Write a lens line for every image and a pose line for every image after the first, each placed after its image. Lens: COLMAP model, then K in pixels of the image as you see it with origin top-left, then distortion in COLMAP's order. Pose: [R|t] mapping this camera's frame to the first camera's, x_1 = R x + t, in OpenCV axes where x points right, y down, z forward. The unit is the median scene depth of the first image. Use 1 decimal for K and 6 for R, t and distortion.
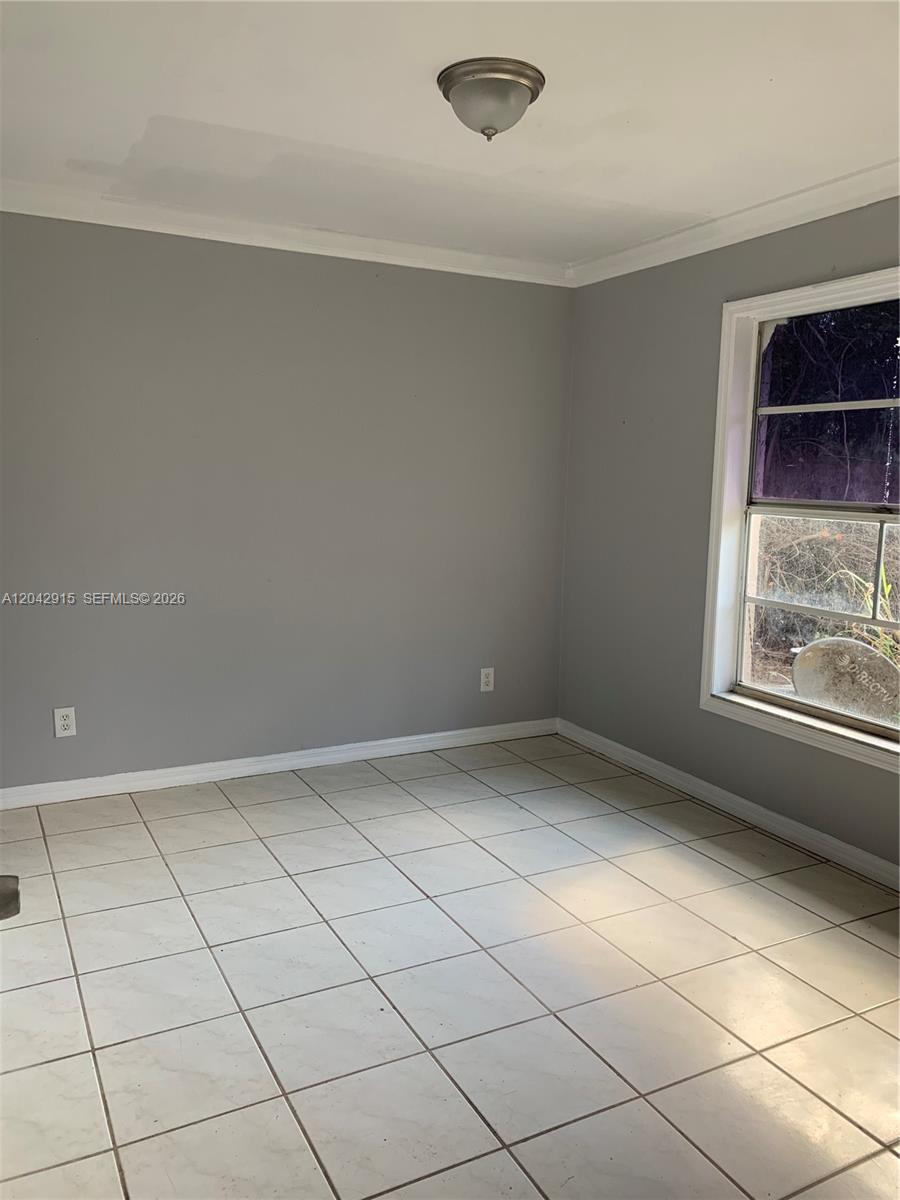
lens RADIAL K [[918.8, 0, 445.1], [0, 918.8, 592.5], [0, 0, 1]] dist [0.047010, -0.030947]
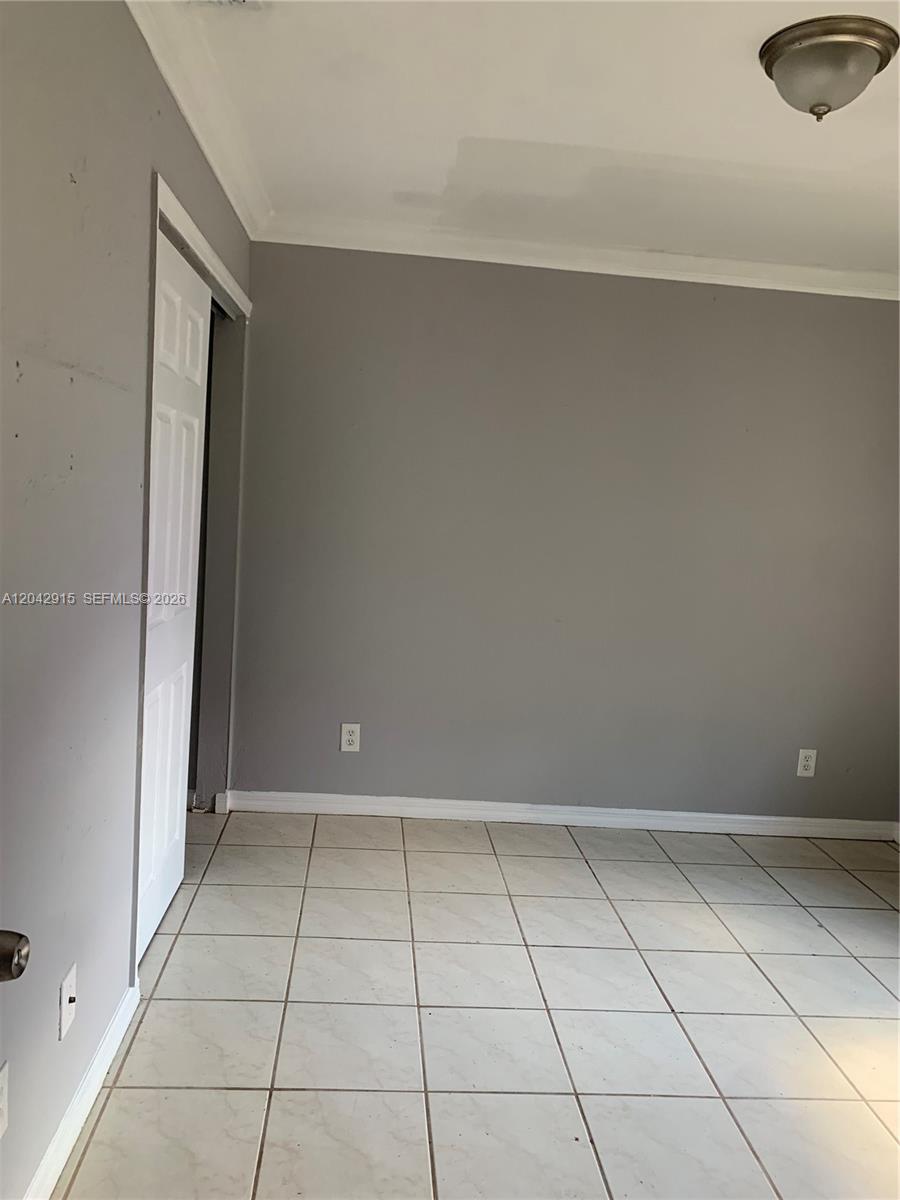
lens RADIAL K [[918.8, 0, 448.5], [0, 918.8, 599.9], [0, 0, 1]] dist [0.047010, -0.030947]
pose [[0.921617, 0.097942, -0.375538, 0.060659], [-0.109894, 0.993888, -0.010482, -0.013788], [0.372216, 0.050930, 0.926748, 0.086182]]
